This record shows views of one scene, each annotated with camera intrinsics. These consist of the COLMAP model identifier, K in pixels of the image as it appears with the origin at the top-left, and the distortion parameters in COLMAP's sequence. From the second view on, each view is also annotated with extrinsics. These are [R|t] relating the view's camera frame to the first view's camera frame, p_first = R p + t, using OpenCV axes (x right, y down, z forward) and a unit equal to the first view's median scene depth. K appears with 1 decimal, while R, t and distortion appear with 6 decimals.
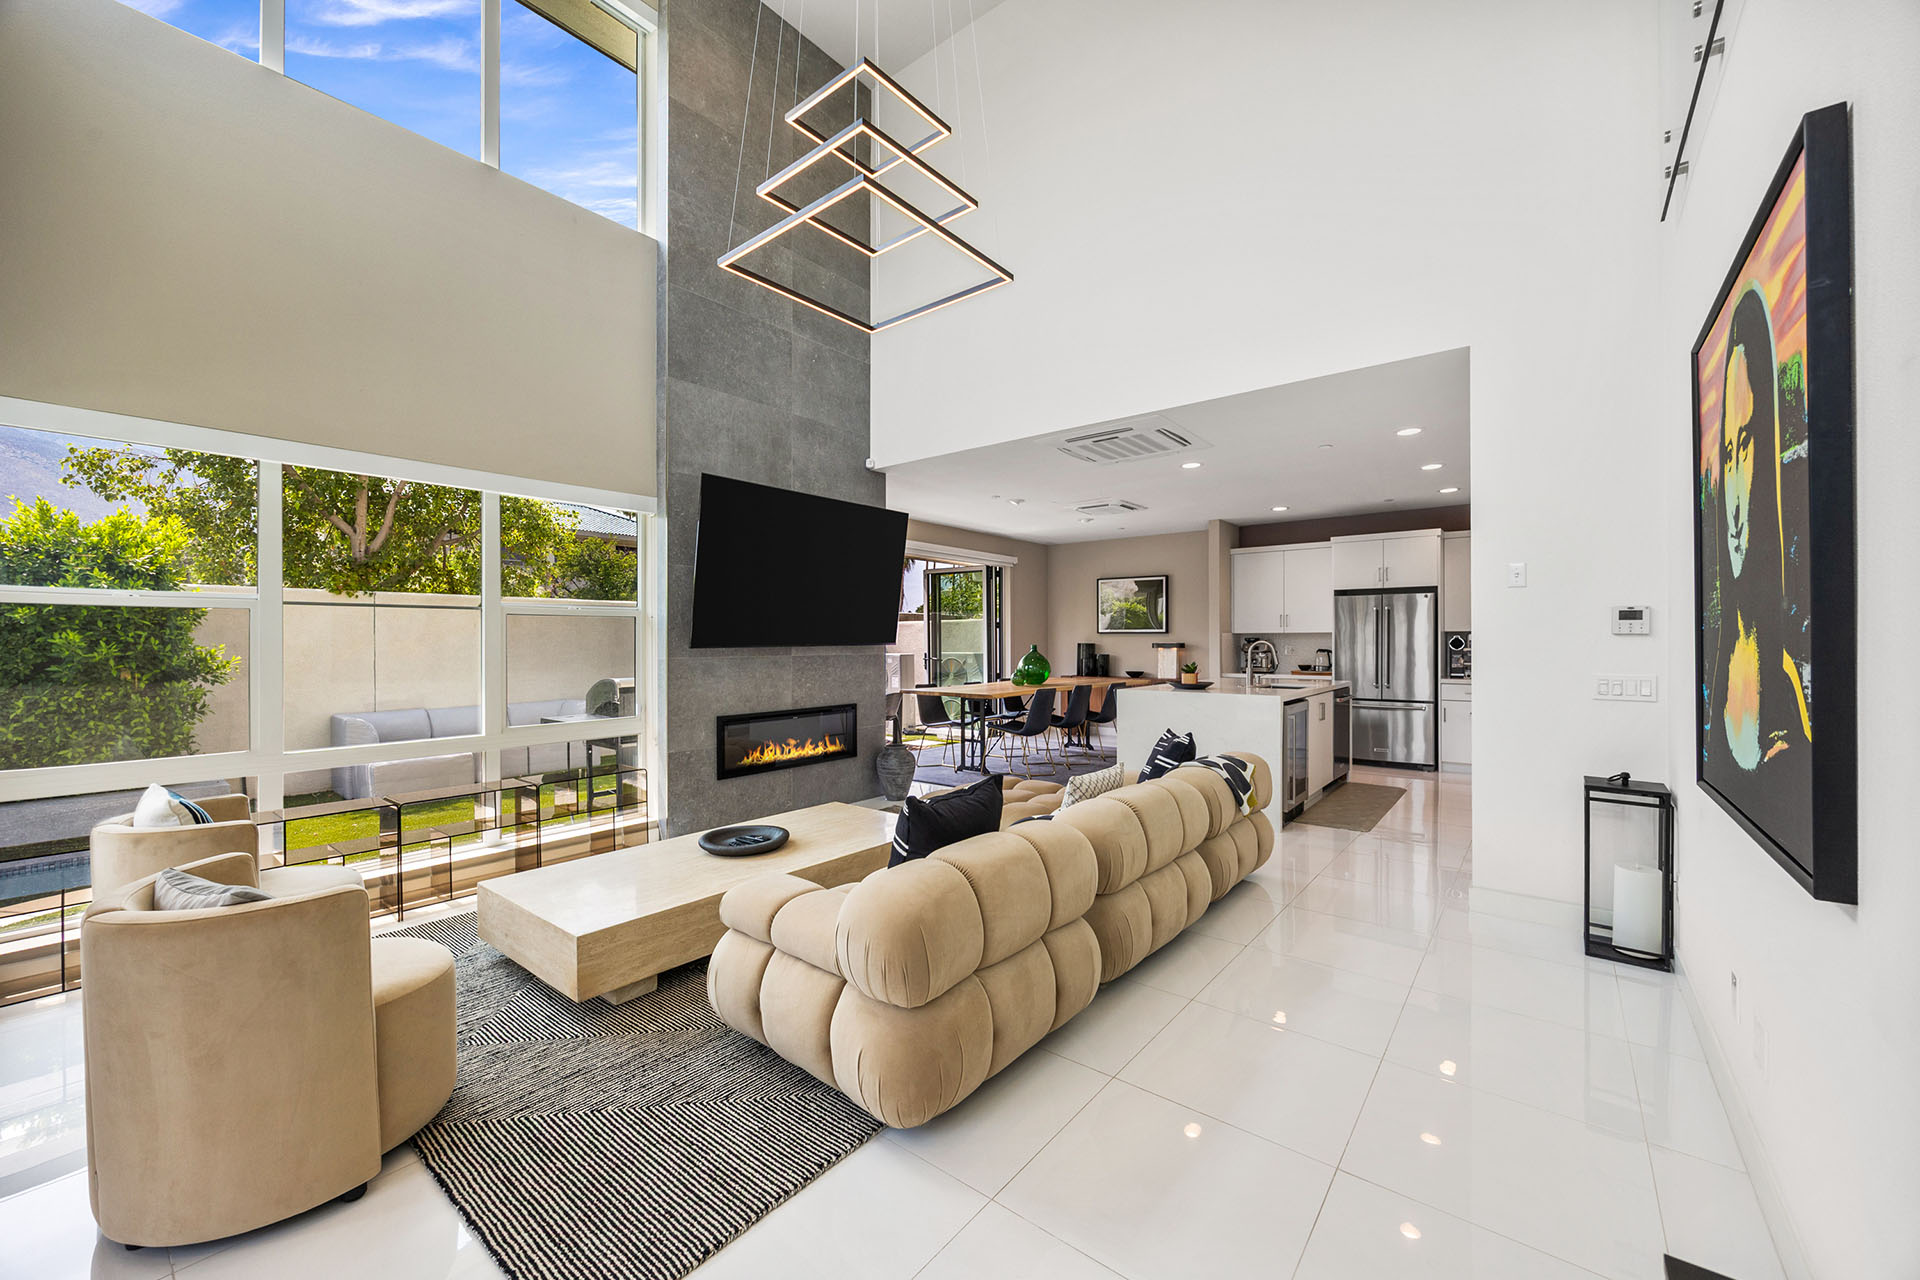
lens RADIAL K [[738.6, 0, 966.3], [0, 738.6, 647.3], [0, 0, 1]] dist [-0.001499, -0.000593]
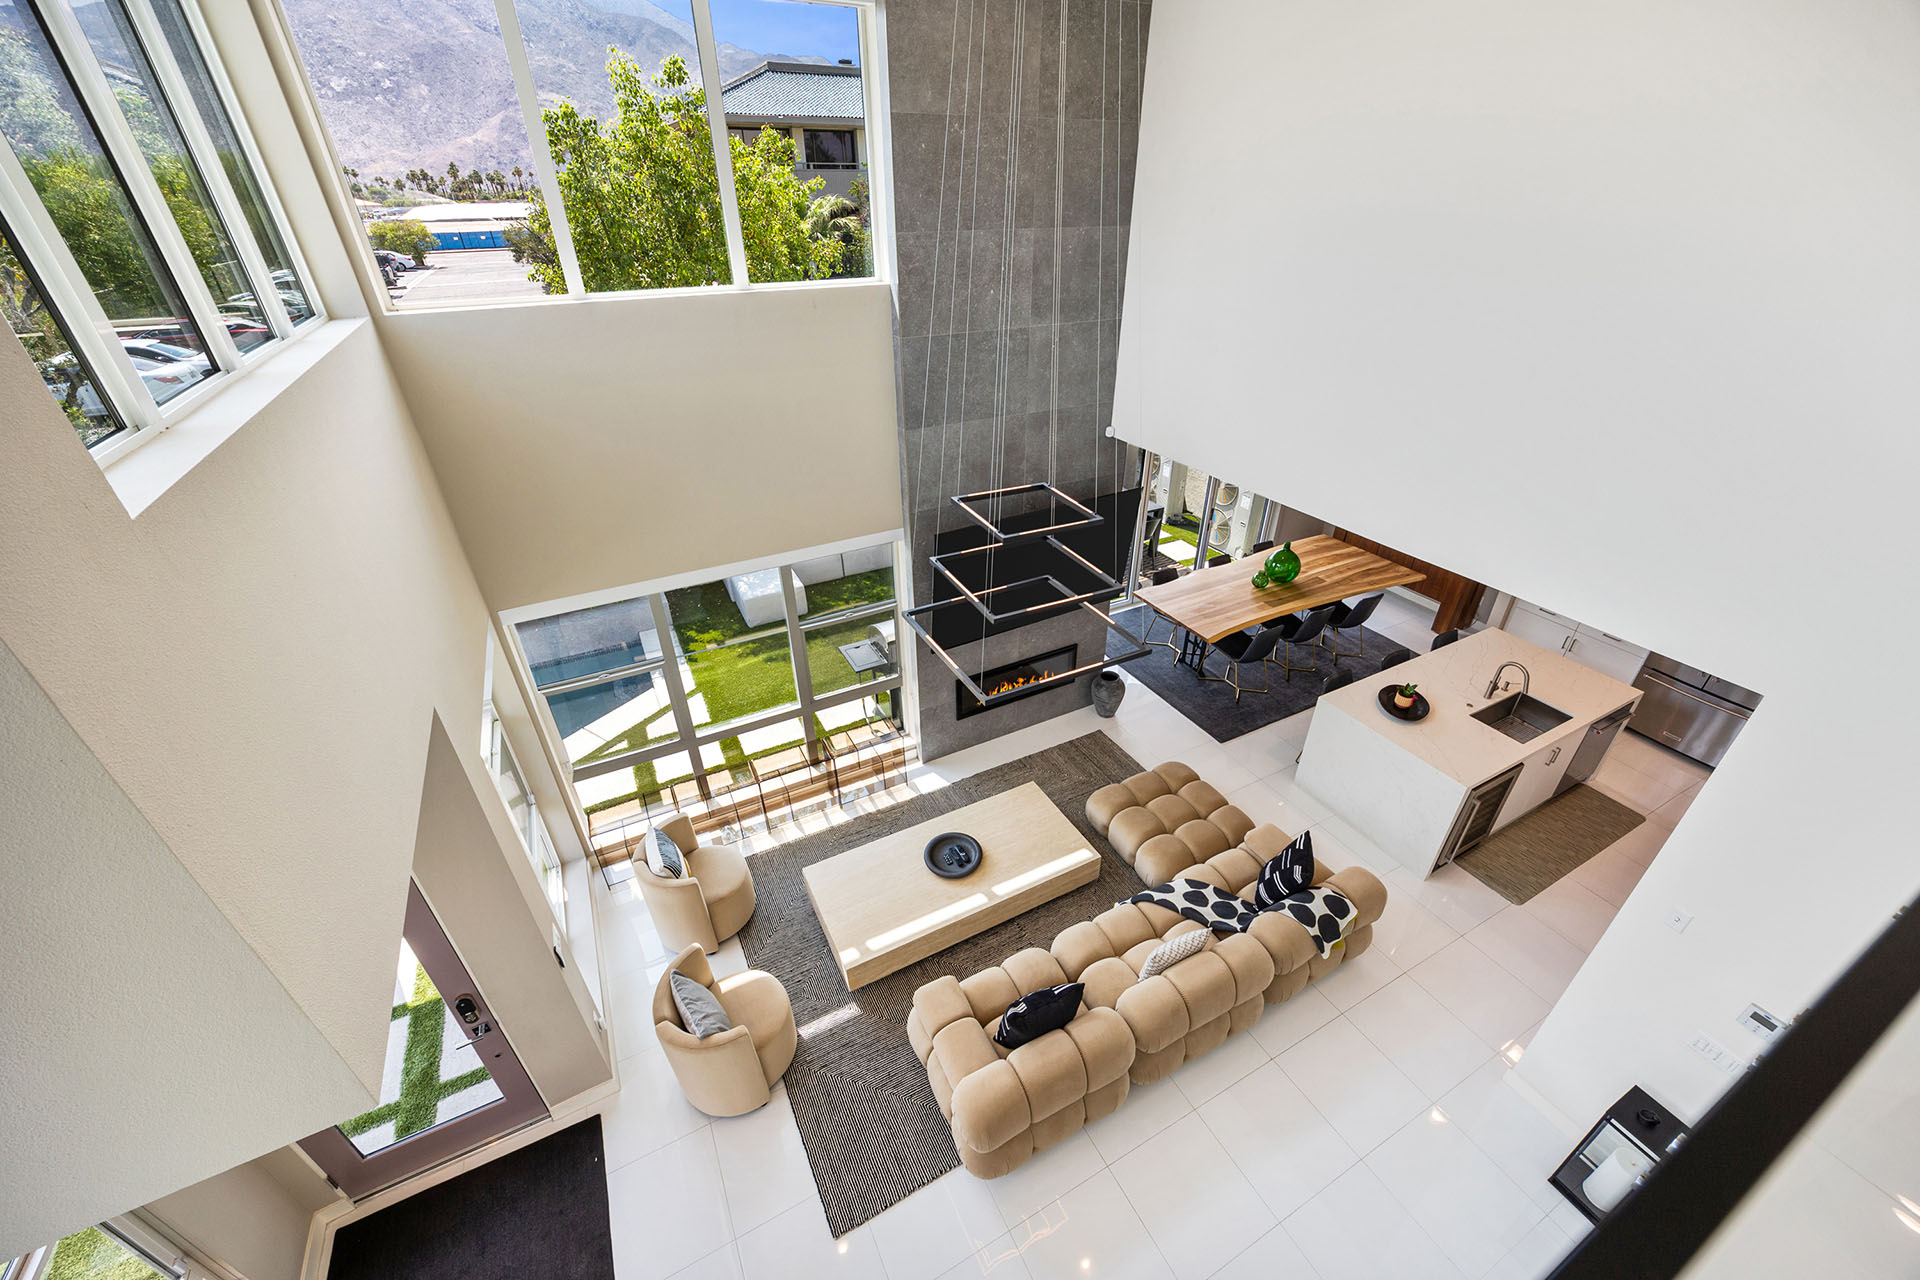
lens RADIAL K [[738.9, 0, 966.5], [0, 738.9, 644.5], [0, 0, 1]] dist [-0.010296, -0.000110]
pose [[0.917141, 0.203163, -0.342896, 0.103912], [0.005008, 0.854388, 0.519612, -0.620307], [0.398532, -0.478274, 0.782576, 0.039116]]
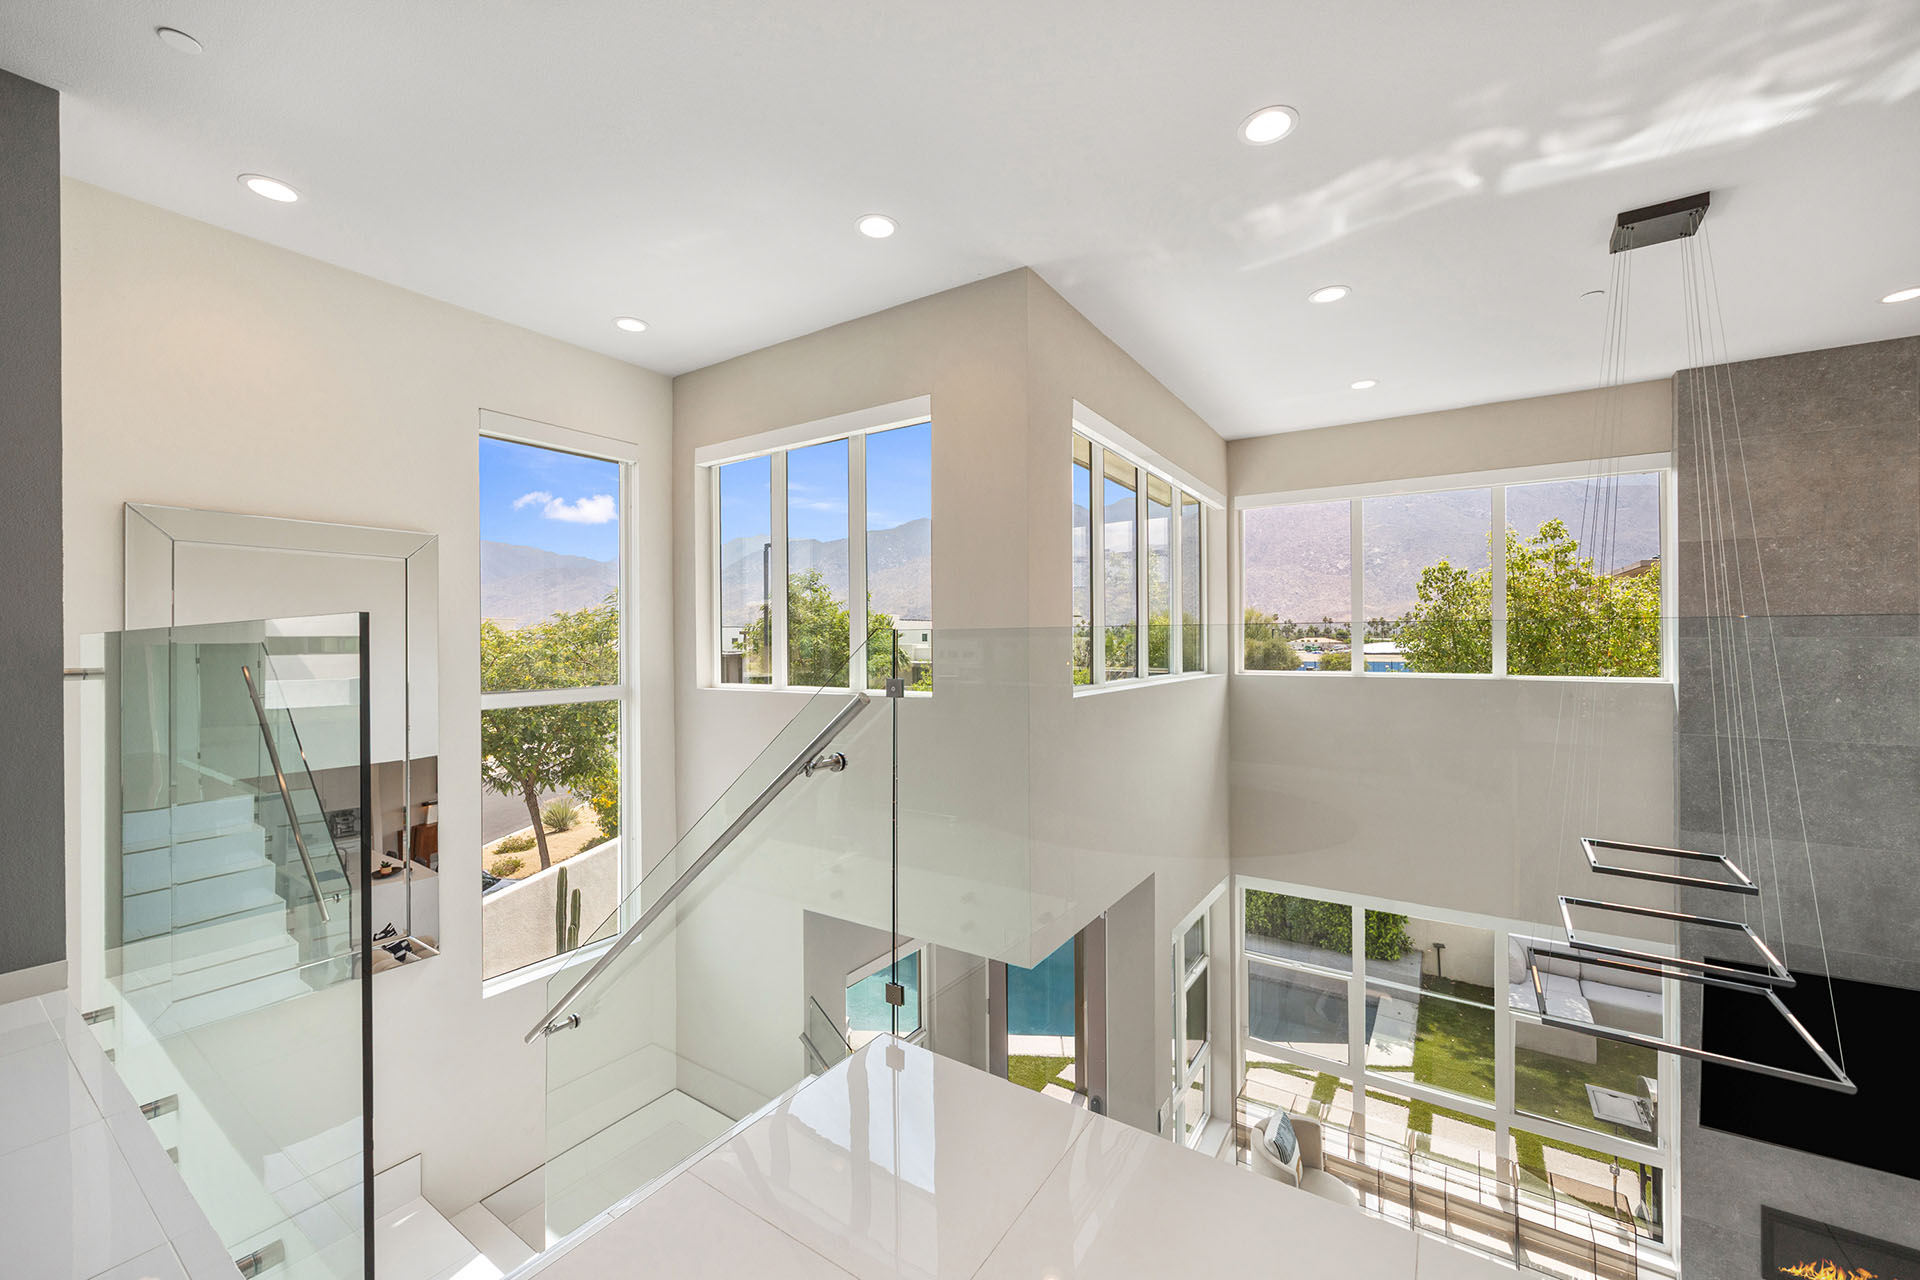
lens RADIAL K [[740.0, 0, 962.8], [0, 740.0, 639.9], [0, 0, 1]] dist [-0.001473, -0.000444]
pose [[0.086177, -0.001700, -0.996278, 0.459481], [-0.001339, 0.999997, -0.001822, -0.578099], [0.996279, 0.001491, 0.086175, -0.029012]]
